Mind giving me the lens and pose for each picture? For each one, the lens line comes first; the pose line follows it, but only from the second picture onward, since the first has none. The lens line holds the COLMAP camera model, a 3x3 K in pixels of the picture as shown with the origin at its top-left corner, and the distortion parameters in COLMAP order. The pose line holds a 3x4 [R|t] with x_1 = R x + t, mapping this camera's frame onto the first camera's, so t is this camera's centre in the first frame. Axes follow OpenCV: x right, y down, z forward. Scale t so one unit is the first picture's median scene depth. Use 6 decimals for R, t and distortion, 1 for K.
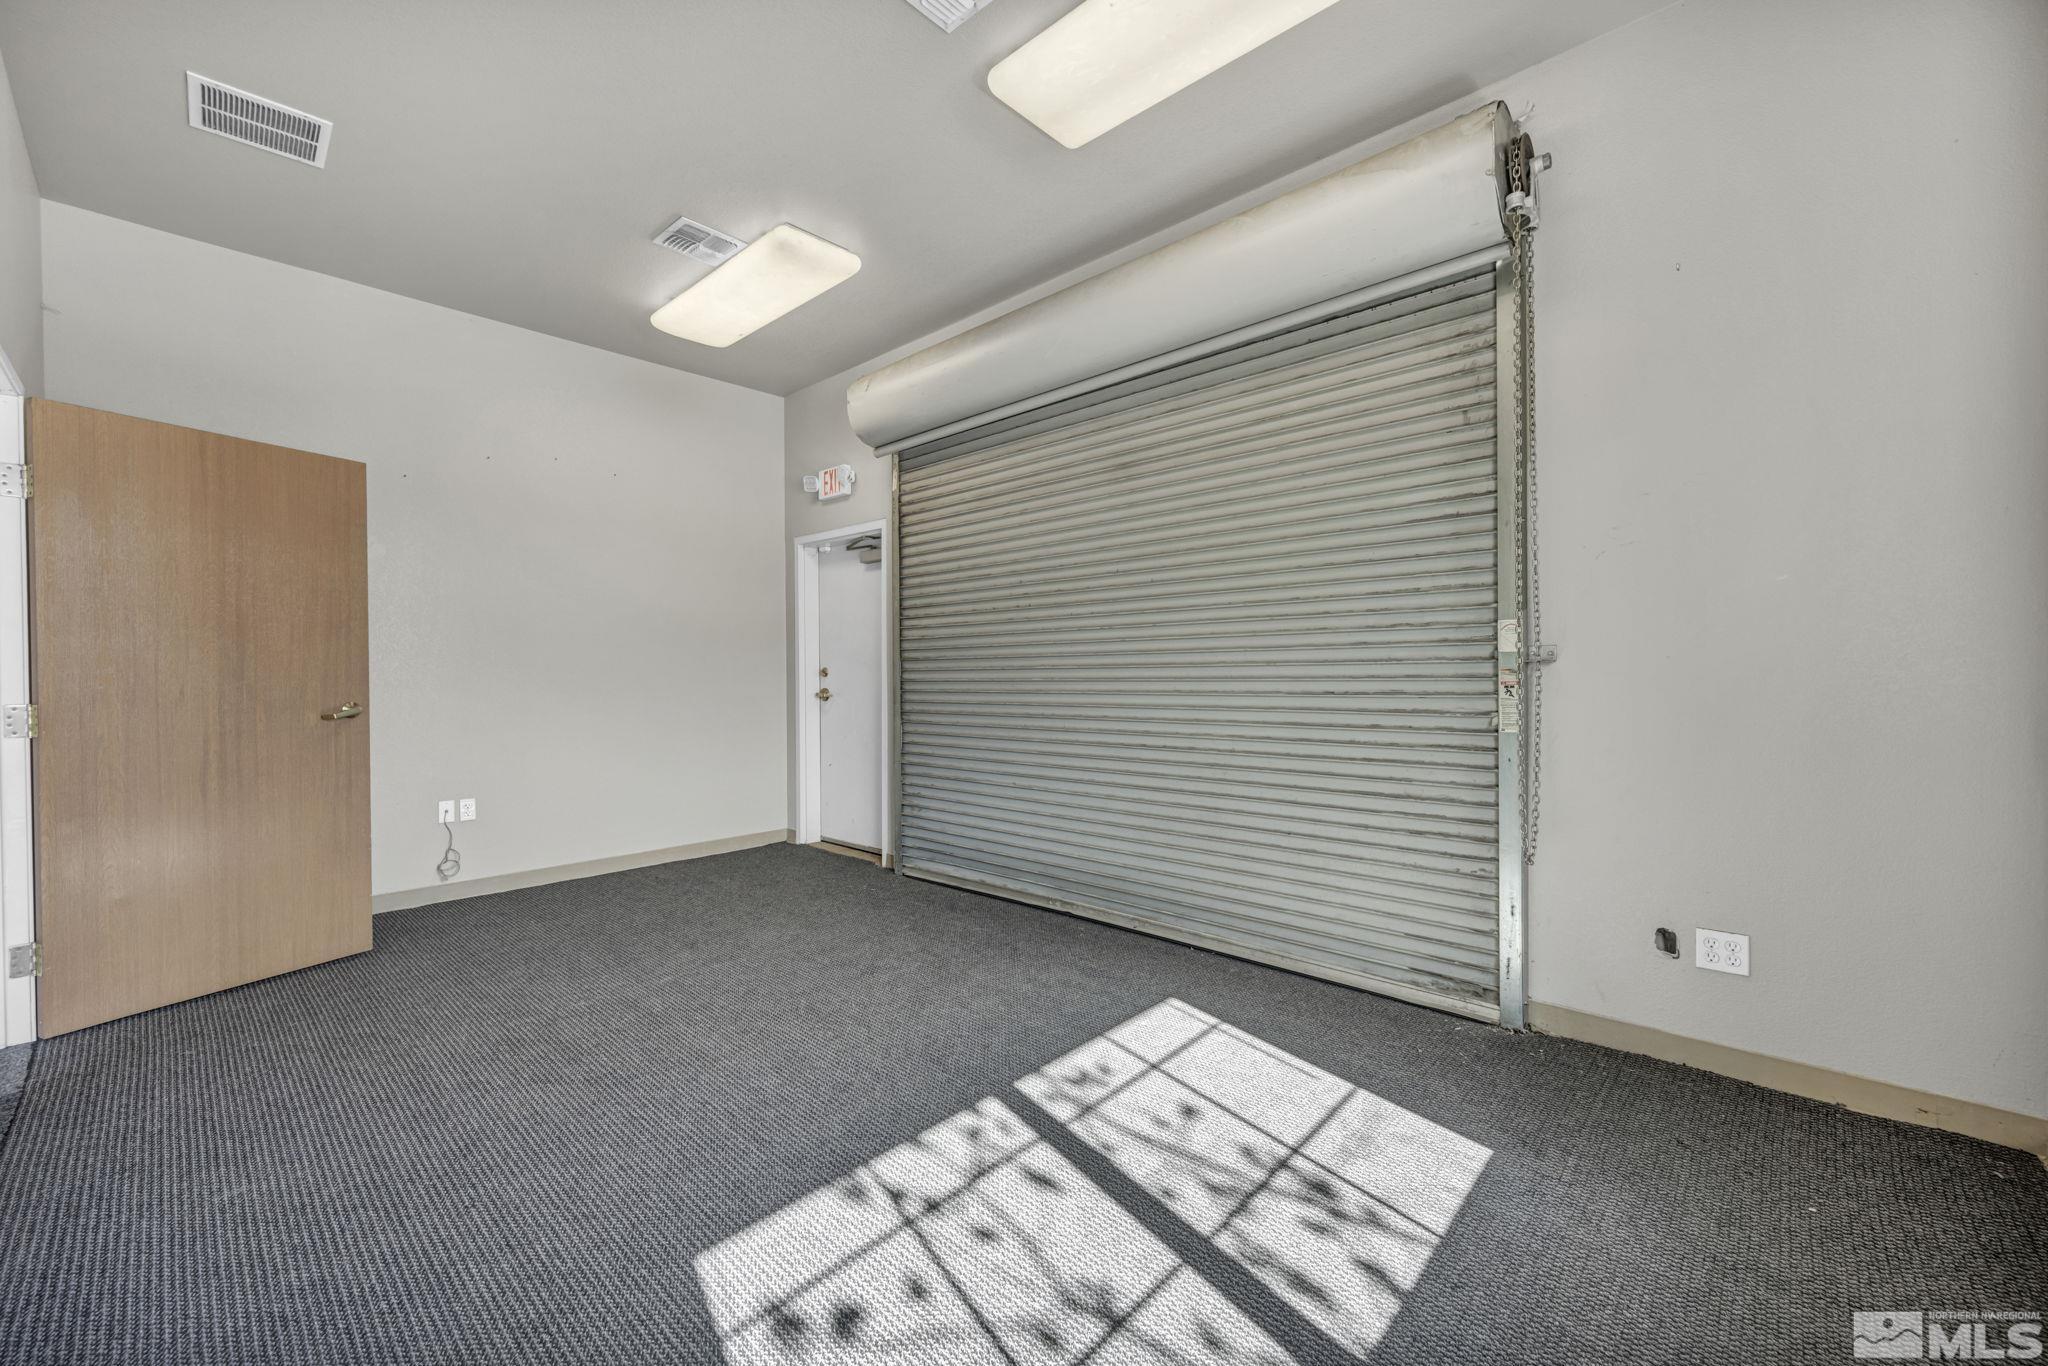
lens RADIAL K [[813.1, 0, 1016.3], [0, 813.1, 679.8], [0, 0, 1]] dist [-0.001918, 0.001016]
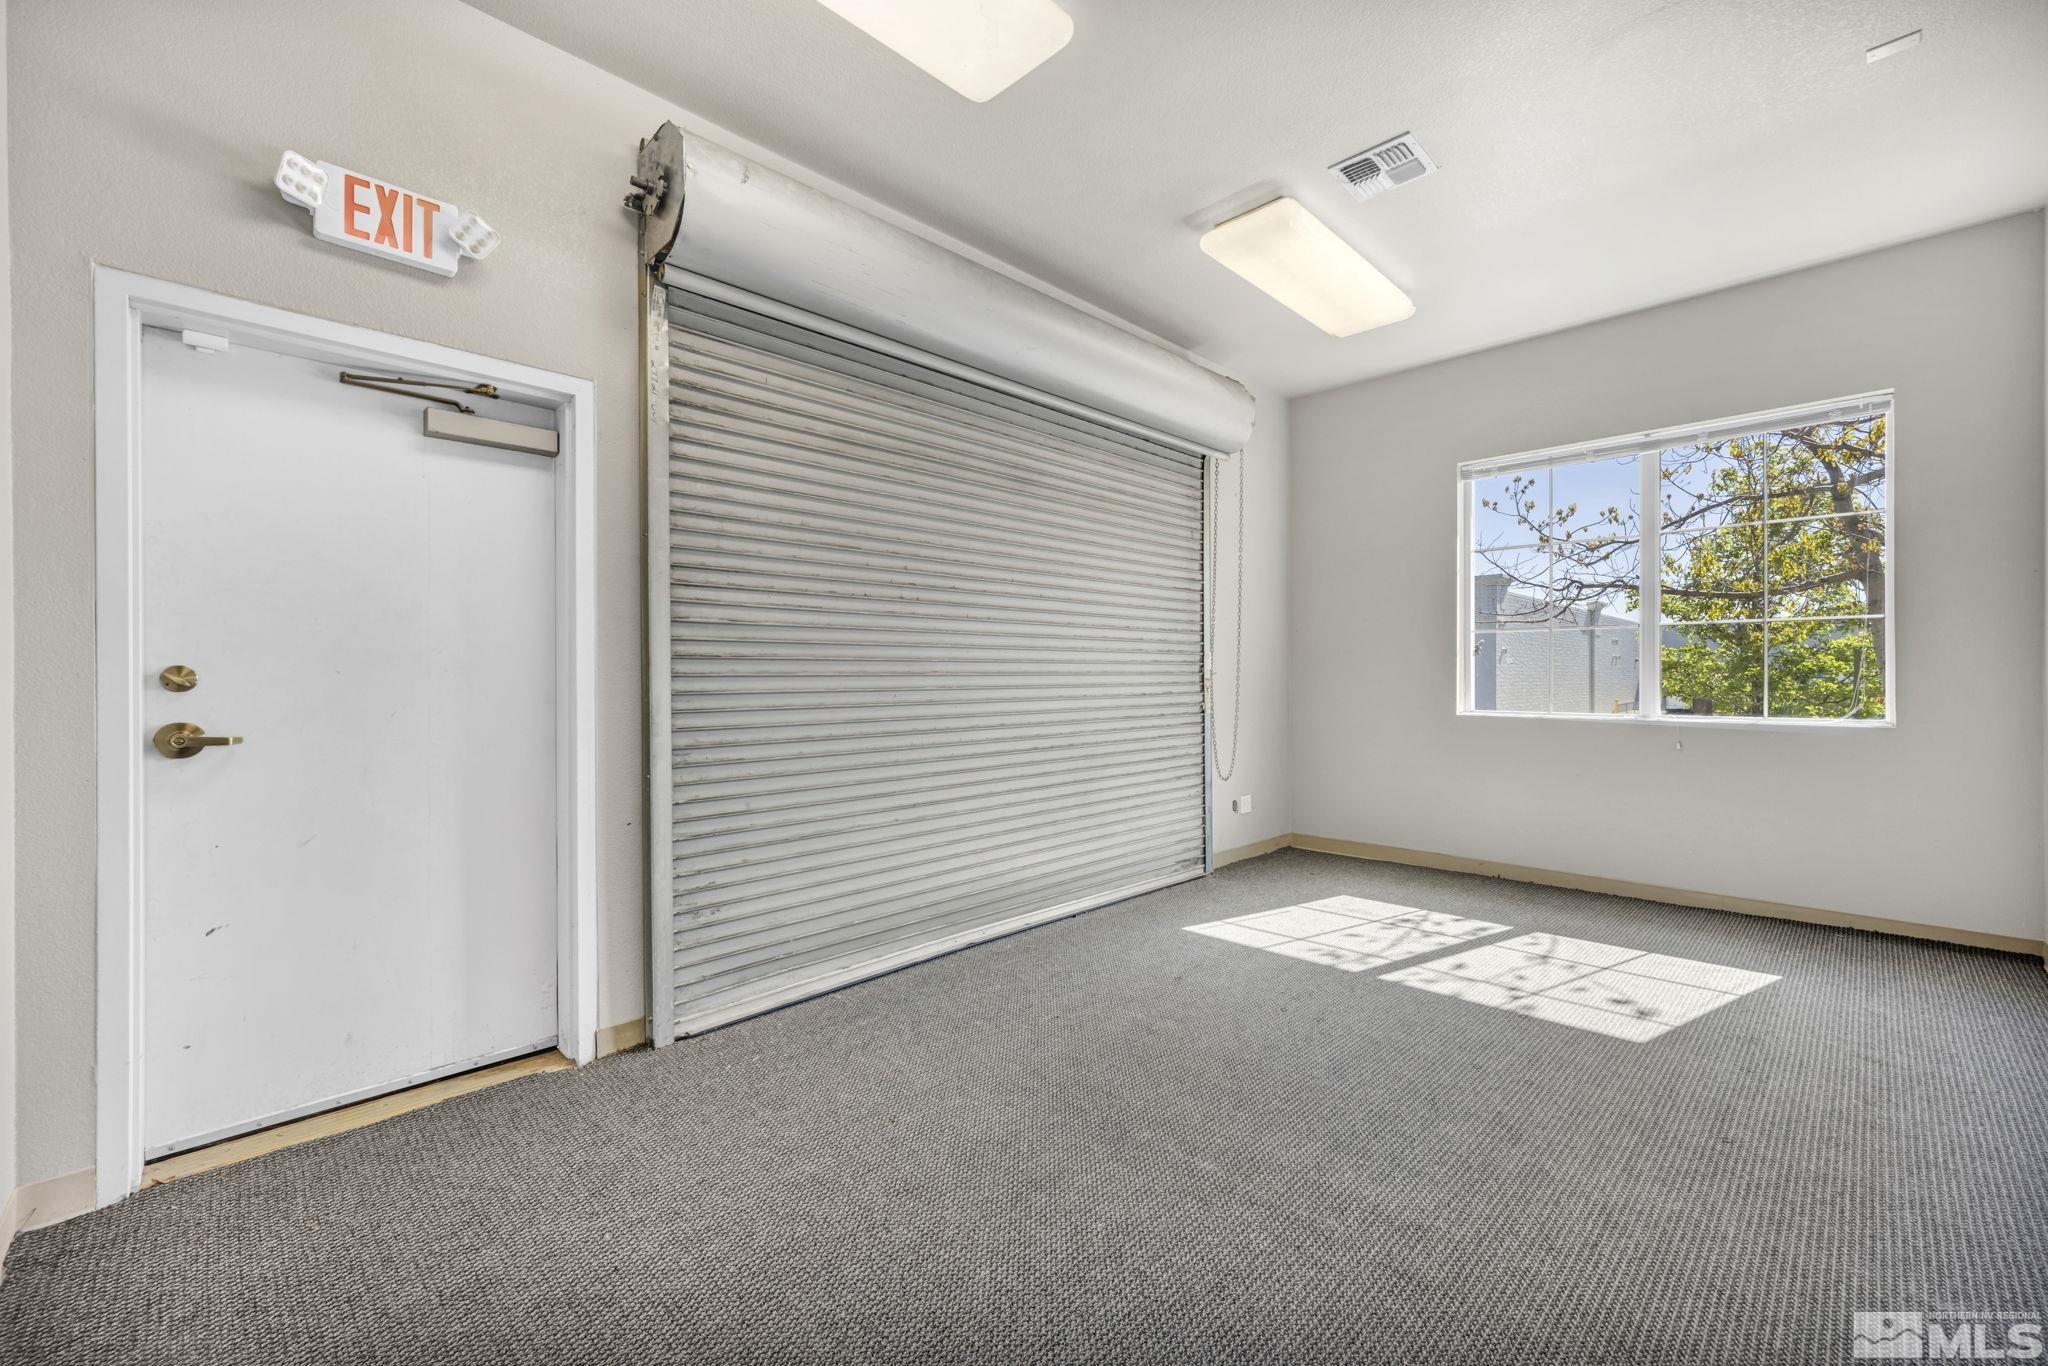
lens RADIAL K [[865.6, 0, 1004.0], [0, 865.6, 678.7], [0, 0, 1]] dist [-0.001120, -0.000914]
pose [[0.025375, 0.008914, 0.999638, -1.515339], [0.014457, 0.999852, -0.009282, -0.000946], [-0.999573, 0.014688, 0.025242, 1.565297]]
